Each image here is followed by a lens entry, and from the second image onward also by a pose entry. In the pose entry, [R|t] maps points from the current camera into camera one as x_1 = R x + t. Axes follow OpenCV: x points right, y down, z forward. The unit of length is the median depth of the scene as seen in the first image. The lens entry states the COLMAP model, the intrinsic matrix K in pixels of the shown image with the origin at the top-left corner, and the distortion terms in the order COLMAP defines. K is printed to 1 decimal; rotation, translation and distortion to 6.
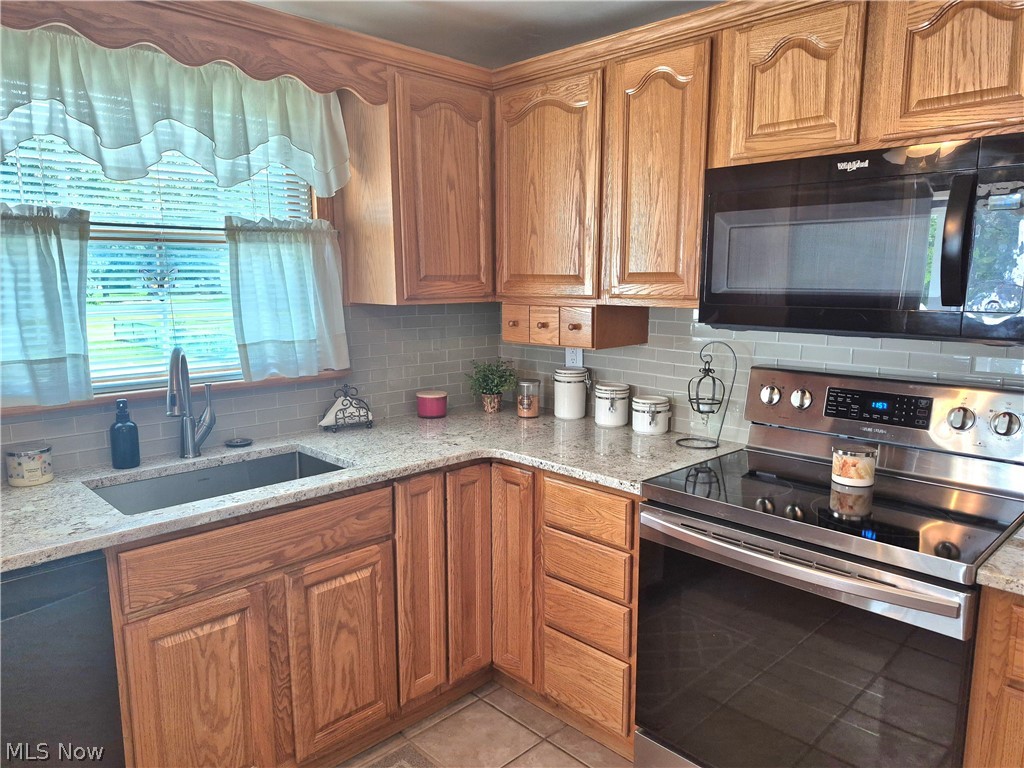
lens RADIAL K [[704.8, 0, 522.9], [0, 704.8, 389.9], [0, 0, 1]] dist [0.115392, -0.150720]
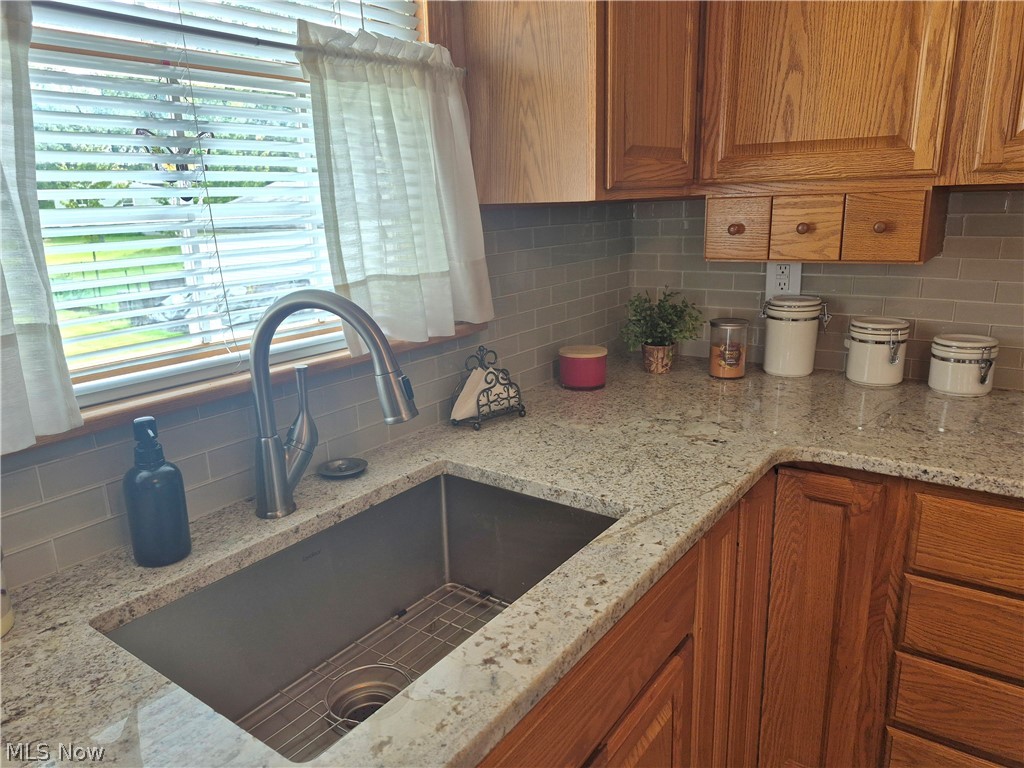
lens RADIAL K [[709.4, 0, 514.7], [0, 709.4, 393.2], [0, 0, 1]] dist [0.084235, -0.091827]
pose [[0.987867, -0.069263, 0.139004, -0.348365], [0.054942, 0.993022, 0.104345, -0.033154], [-0.145261, -0.095442, 0.984779, 0.464473]]
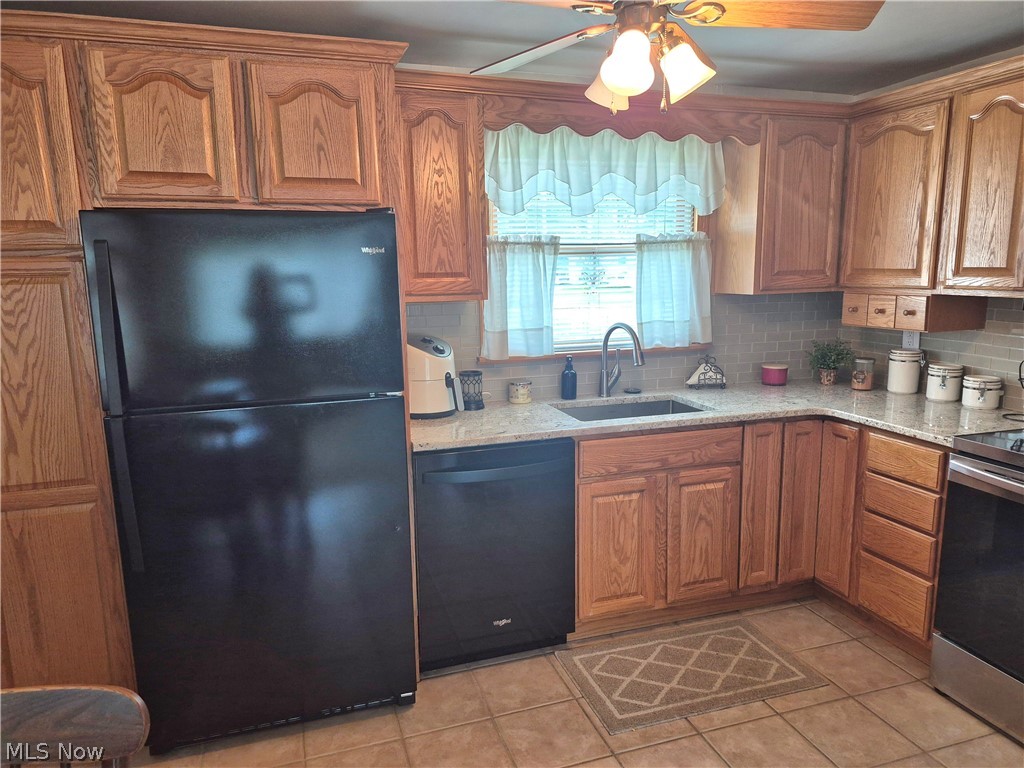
lens RADIAL K [[709.4, 0, 514.7], [0, 709.4, 393.2], [0, 0, 1]] dist [0.084235, -0.091827]
pose [[0.893106, 0.066578, -0.444893, 0.030918], [-0.057429, 0.997769, 0.034029, 0.044730], [0.446166, -0.004841, 0.894937, -0.405522]]
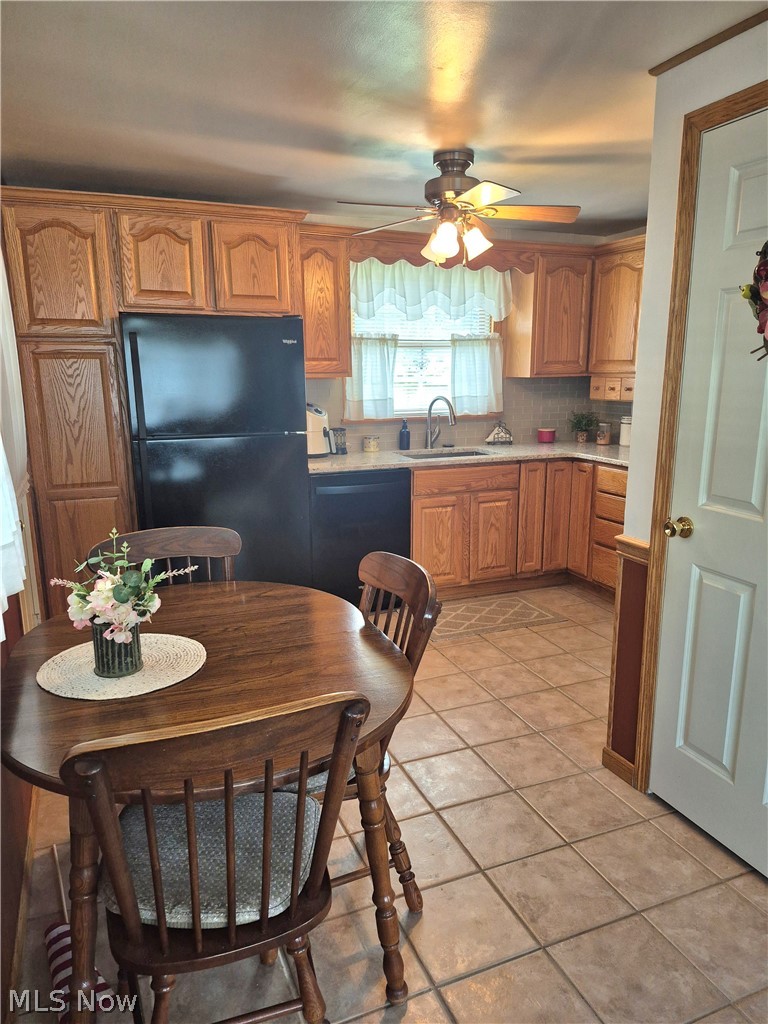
lens RADIAL K [[704.8, 0, 388.1], [0, 704.8, 523.2], [0, 0, 1]] dist [0.115392, -0.150720]
pose [[0.924744, 0.081621, -0.371733, 0.225700], [-0.058301, 0.995585, 0.073568, 0.162300], [0.376097, -0.046359, 0.925420, -0.993420]]
